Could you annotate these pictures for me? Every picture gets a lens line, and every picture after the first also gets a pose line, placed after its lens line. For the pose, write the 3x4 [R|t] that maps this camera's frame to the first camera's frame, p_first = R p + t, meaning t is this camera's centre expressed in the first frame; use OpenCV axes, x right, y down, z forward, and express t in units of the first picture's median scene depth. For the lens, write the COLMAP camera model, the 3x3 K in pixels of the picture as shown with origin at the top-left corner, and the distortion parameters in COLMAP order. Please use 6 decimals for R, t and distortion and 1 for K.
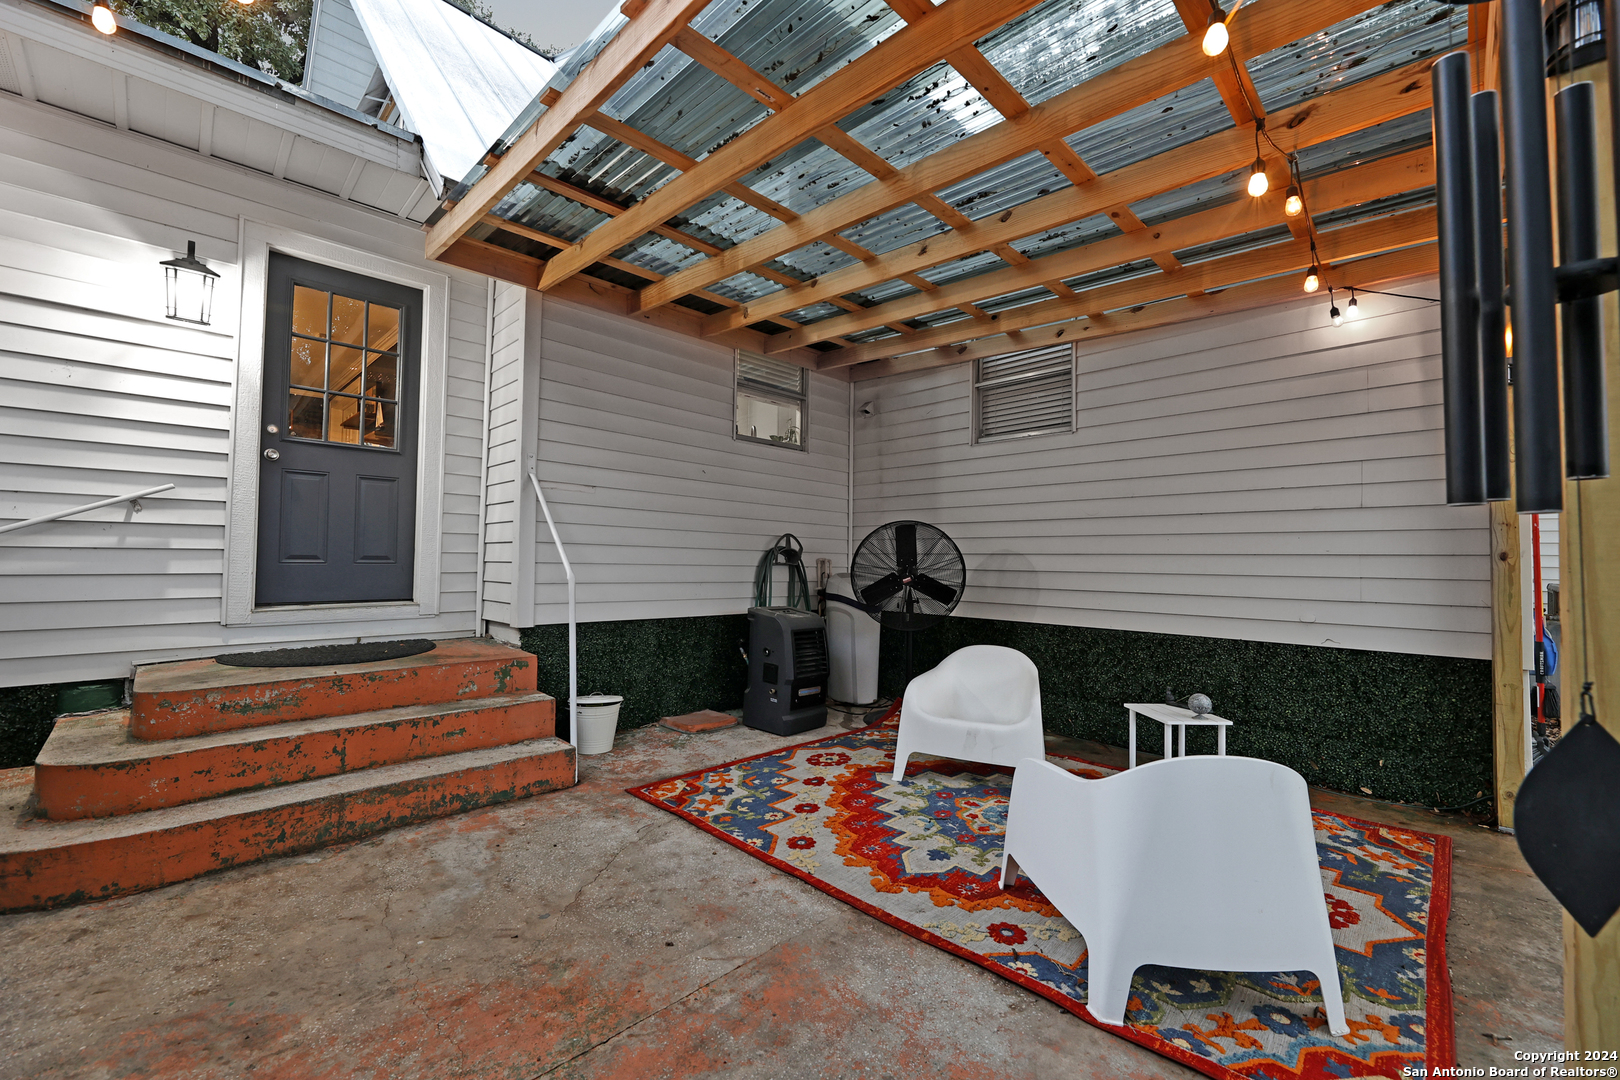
lens RADIAL K [[663.2, 0, 810.0], [0, 663.2, 540.0], [0, 0, 1]] dist [0.001688, -0.003396]
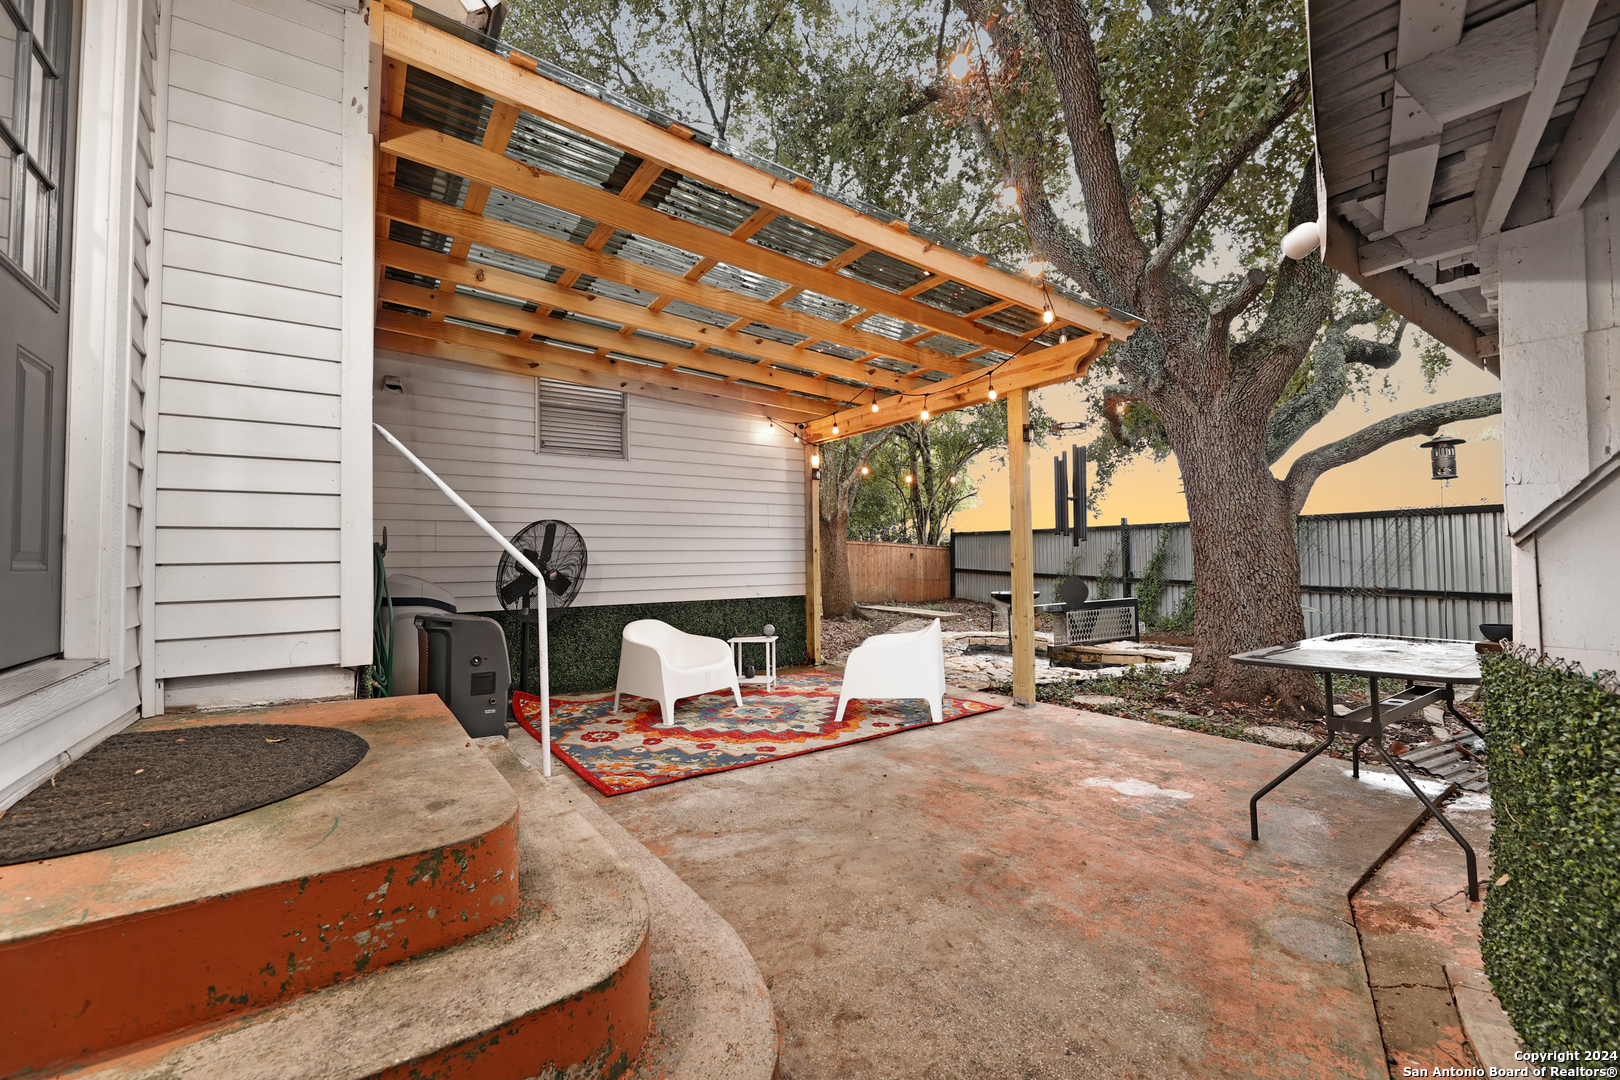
lens RADIAL K [[663.2, 0, 810.0], [0, 663.2, 540.0], [0, 0, 1]] dist [0.001688, -0.003396]
pose [[0.156684, 0.016424, 0.987512, -1.261419], [-0.012738, 0.999812, -0.014607, 0.020775], [-0.987567, -0.010291, 0.156864, 0.606951]]
